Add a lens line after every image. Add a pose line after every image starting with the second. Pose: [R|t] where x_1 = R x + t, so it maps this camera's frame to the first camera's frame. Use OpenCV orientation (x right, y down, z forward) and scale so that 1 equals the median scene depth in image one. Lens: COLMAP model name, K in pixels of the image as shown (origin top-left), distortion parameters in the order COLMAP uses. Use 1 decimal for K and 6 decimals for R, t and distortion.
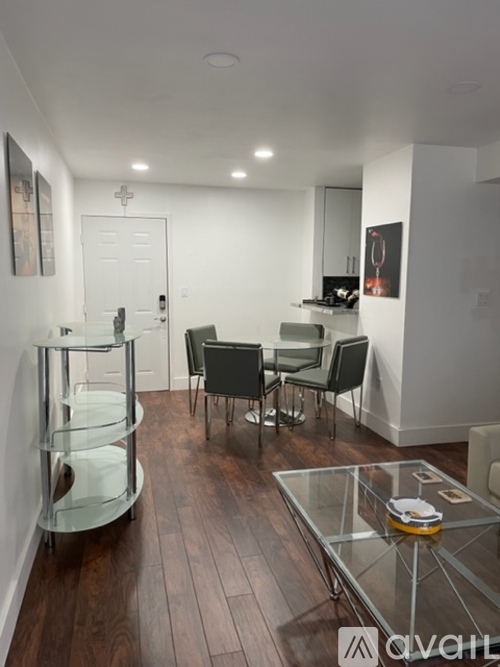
lens RADIAL K [[496.7, 0, 248.6], [0, 496.7, 336.7], [0, 0, 1]] dist [0.013695, 0.000433]
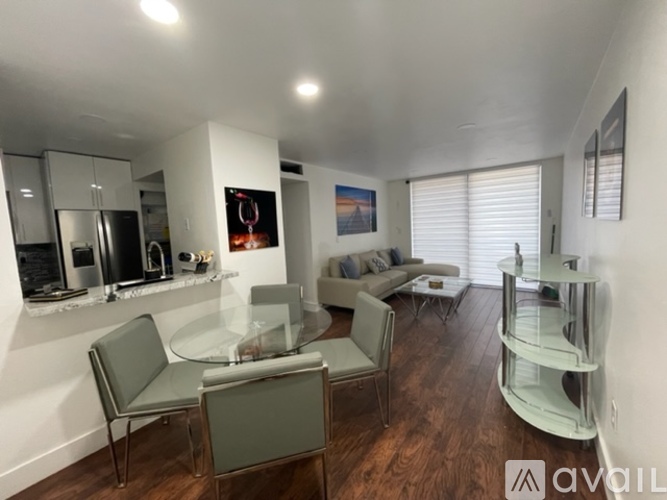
lens RADIAL K [[270.0, 0, 334.3], [0, 270.0, 244.6], [0, 0, 1]] dist [-0.006398, -0.000491]
pose [[-0.628084, -0.033331, 0.777431, -0.346145], [0.145188, 0.976518, 0.159164, -0.163287], [-0.764481, 0.212842, -0.608496, 1.219478]]
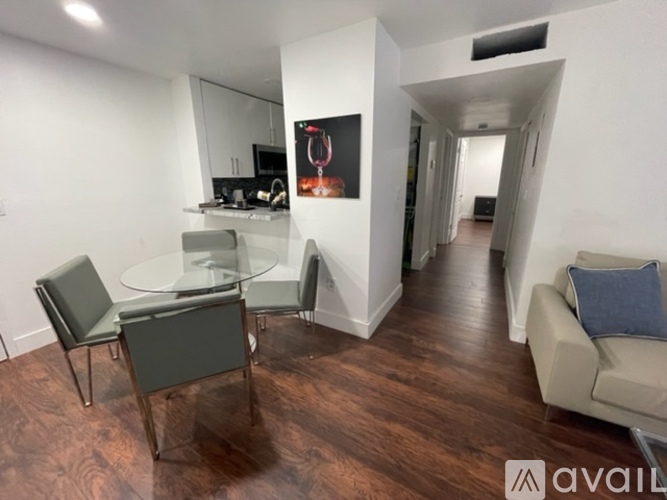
lens RADIAL K [[270.0, 0, 333.6], [0, 270.0, 246.6], [0, 0, 1]] dist [-0.006398, -0.000491]
pose [[0.693264, -0.197792, 0.693010, -0.103581], [0.105823, 0.979116, 0.173588, -0.075237], [-0.712872, -0.047005, 0.699717, 0.607170]]
